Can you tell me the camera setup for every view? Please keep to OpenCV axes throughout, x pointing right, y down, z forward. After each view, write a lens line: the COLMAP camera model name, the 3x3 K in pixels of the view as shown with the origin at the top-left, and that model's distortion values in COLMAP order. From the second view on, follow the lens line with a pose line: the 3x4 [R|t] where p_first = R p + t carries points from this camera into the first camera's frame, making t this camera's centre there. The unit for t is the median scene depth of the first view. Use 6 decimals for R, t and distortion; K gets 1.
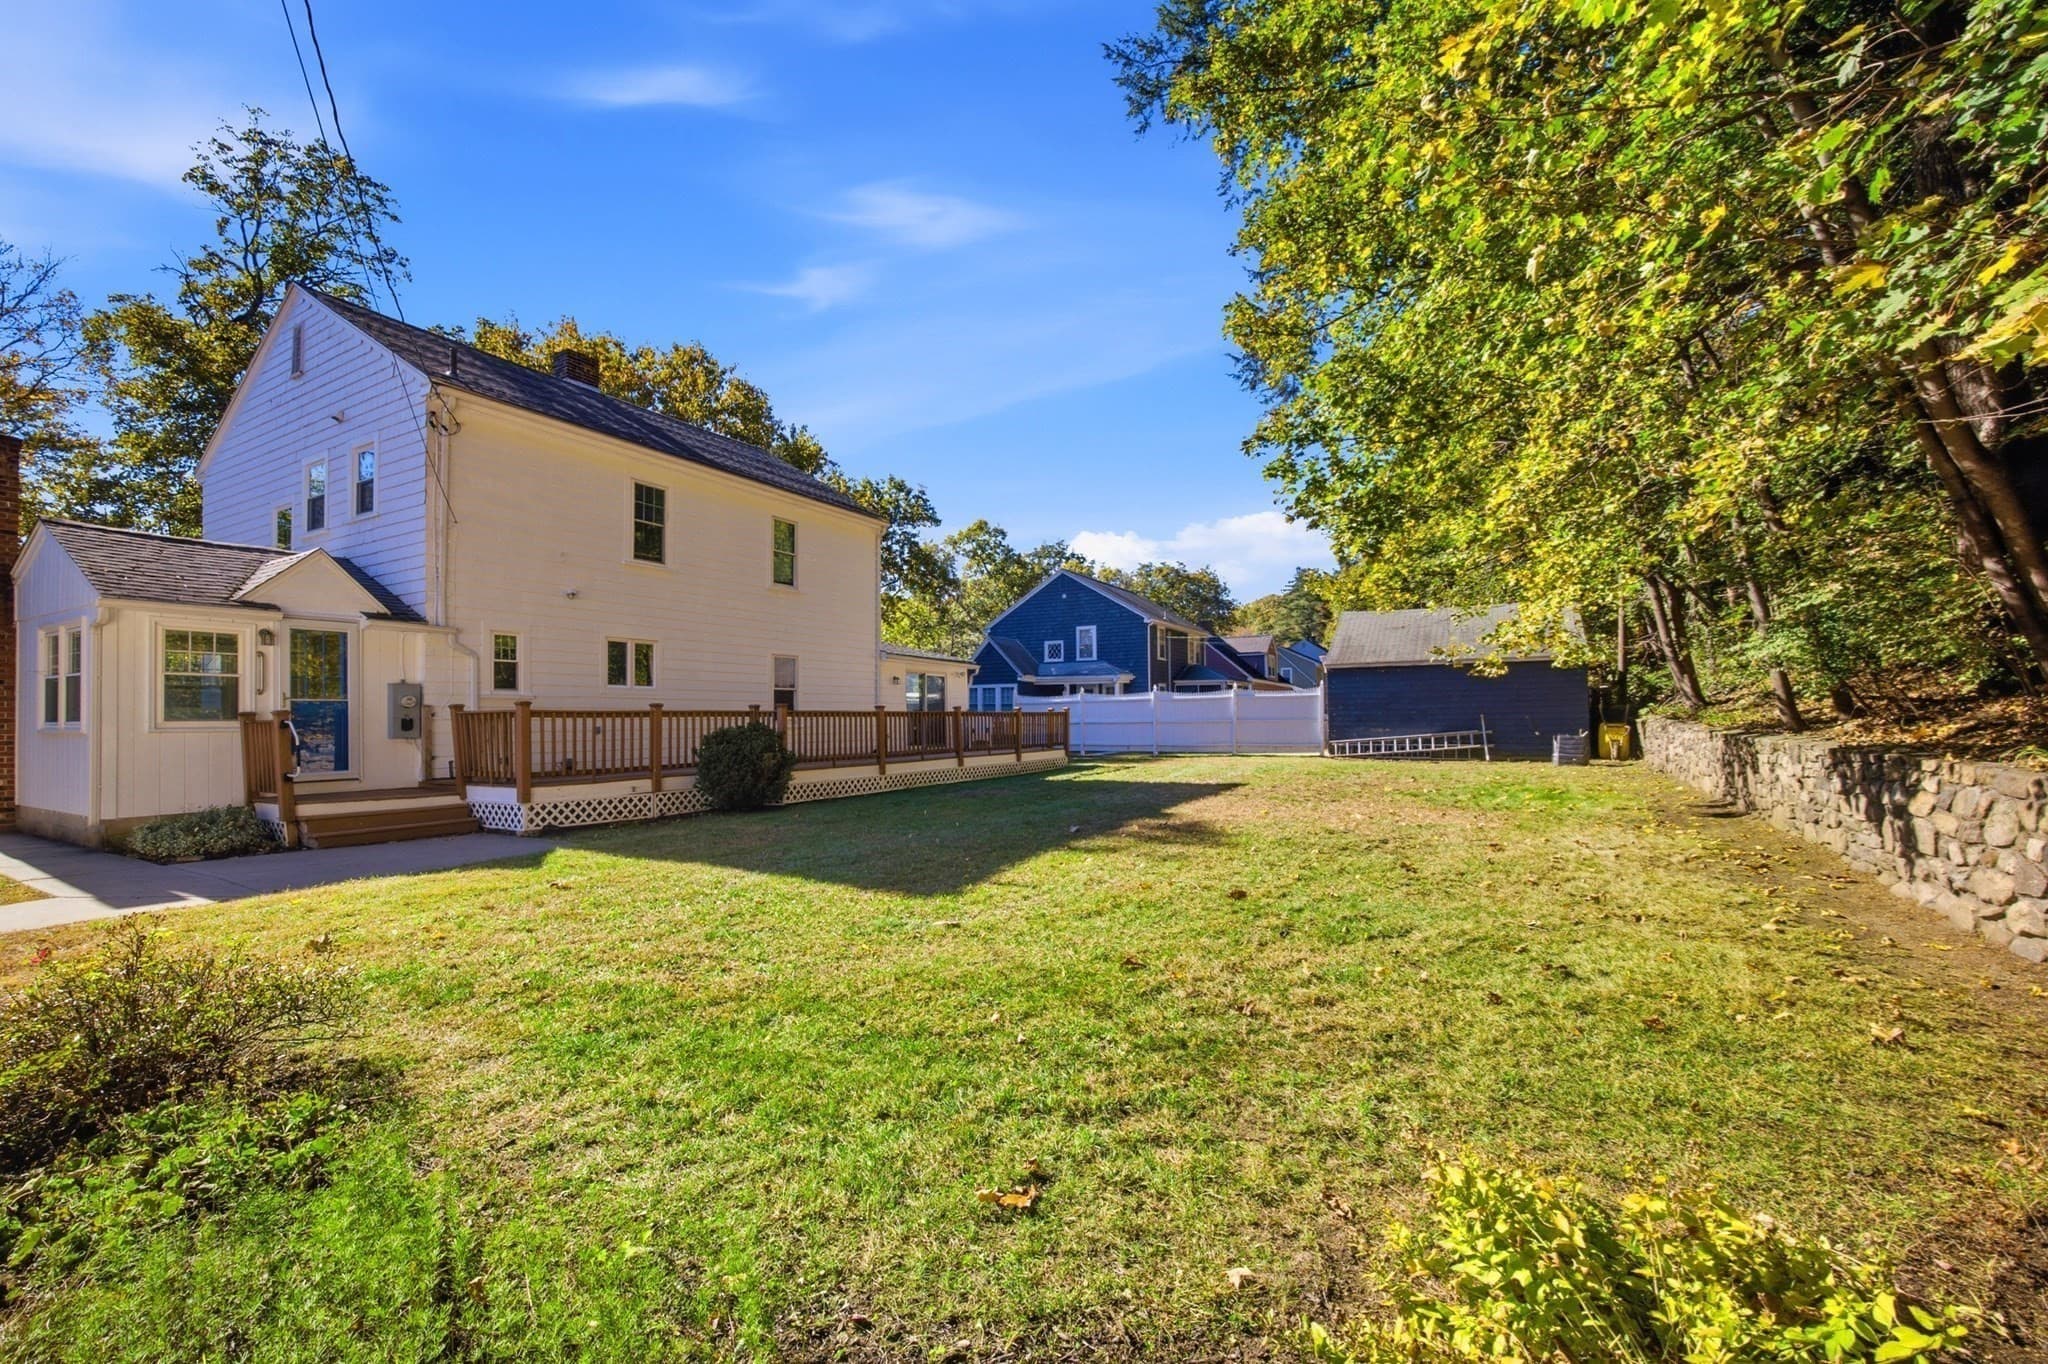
lens RADIAL K [[804.8, 0, 1023.1], [0, 804.8, 701.8], [0, 0, 1]] dist [-0.011196, 0.002277]
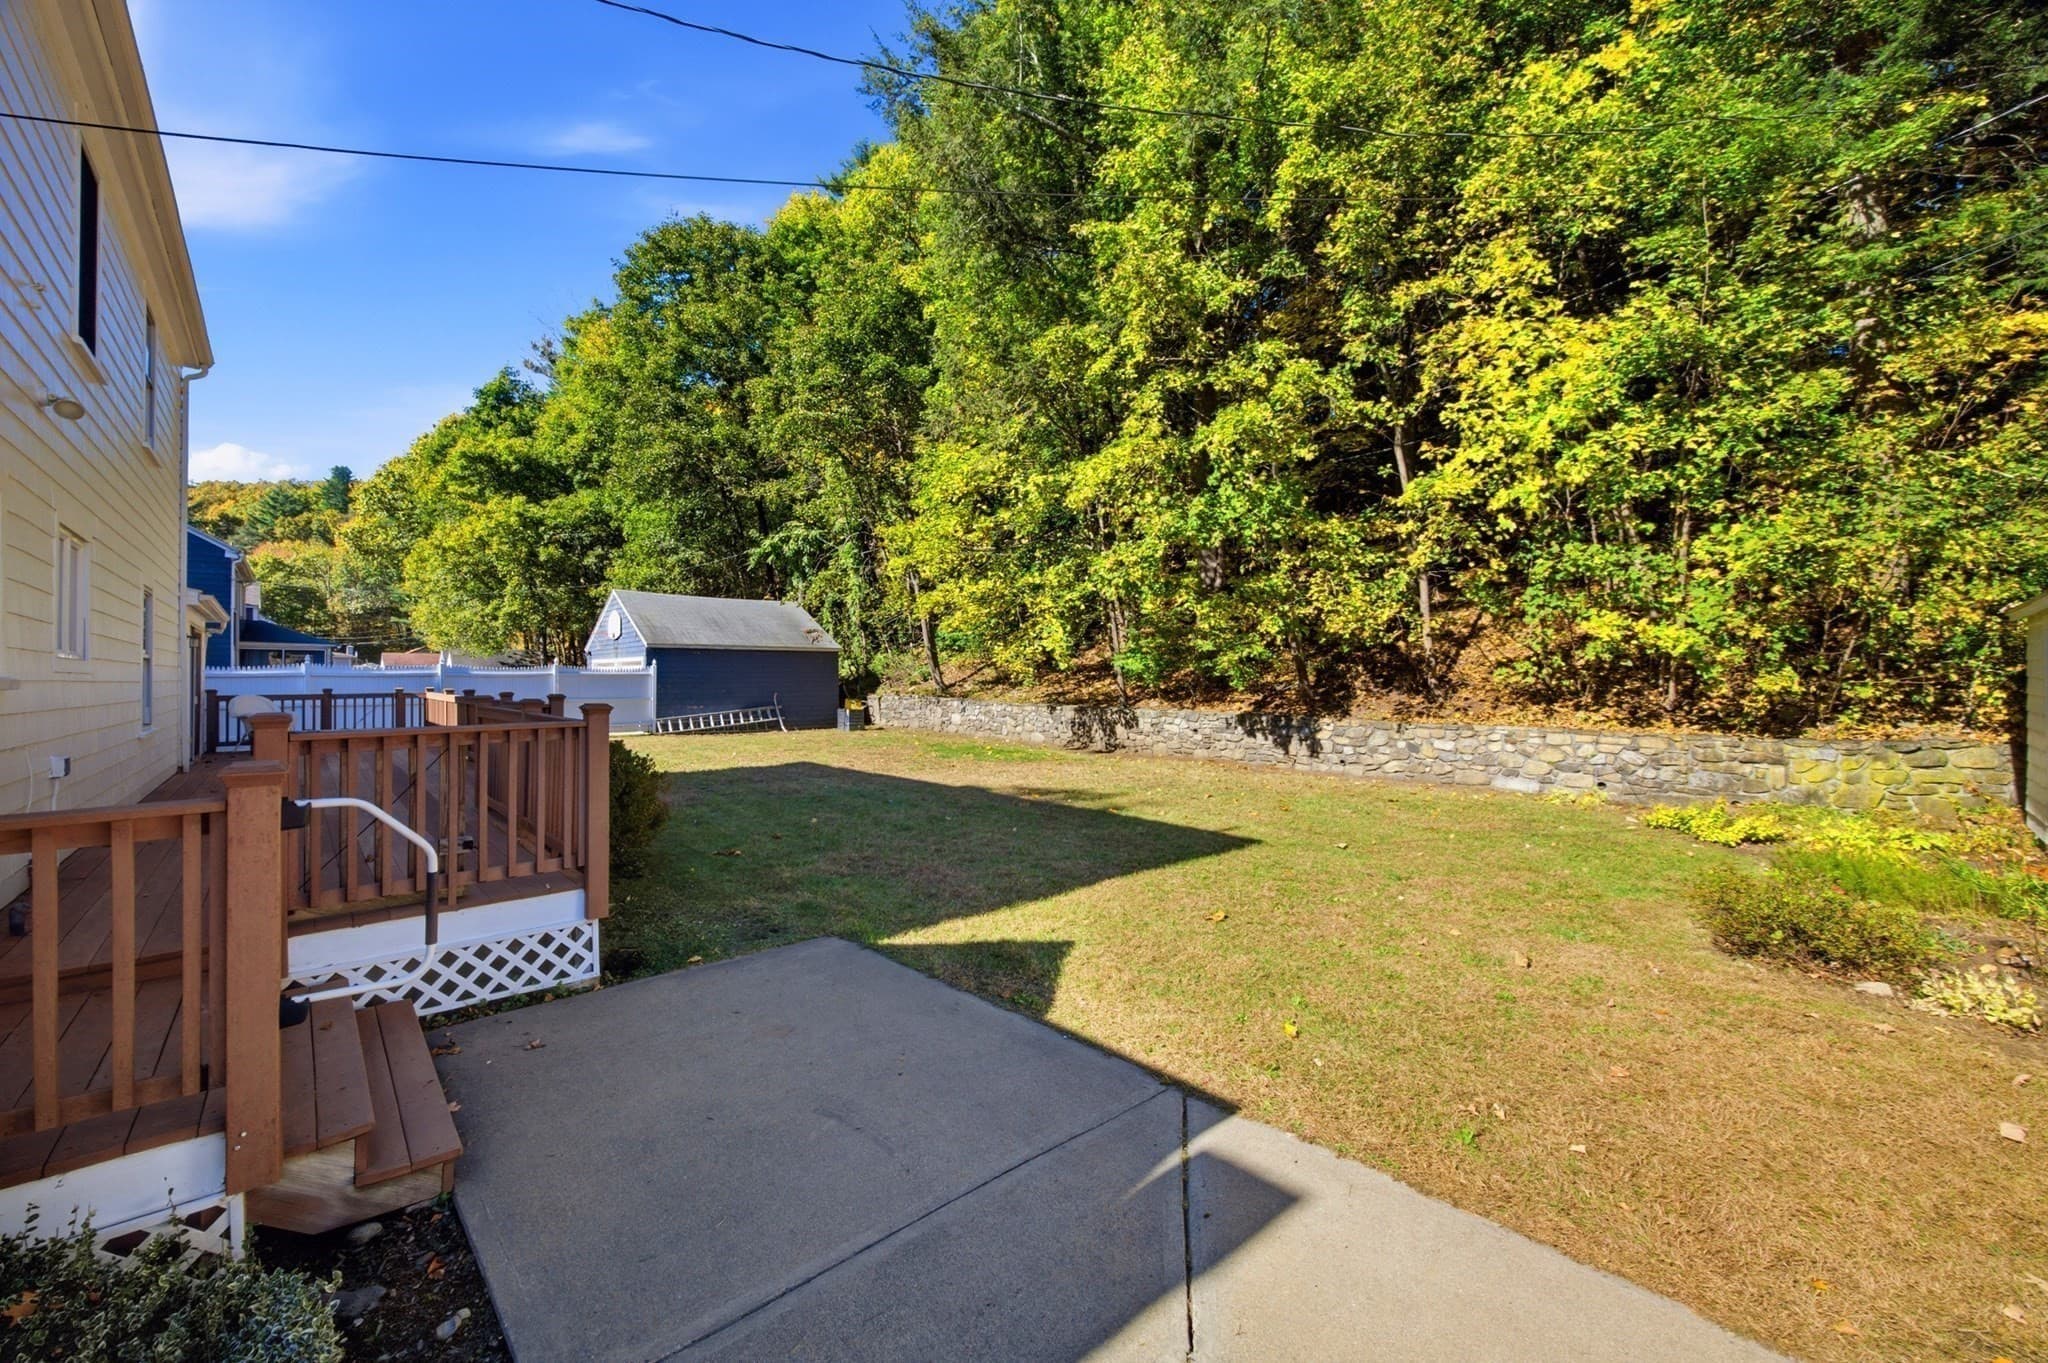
lens RADIAL K [[804.8, 0, 966.8], [0, 804.8, 681.8], [0, 0, 1]] dist [-0.011196, 0.002277]
pose [[0.342288, 0.002459, 0.939592, -0.712158], [-0.016173, 0.999864, 0.003275, -0.015055], [-0.939456, -0.016317, 0.342281, 0.448939]]
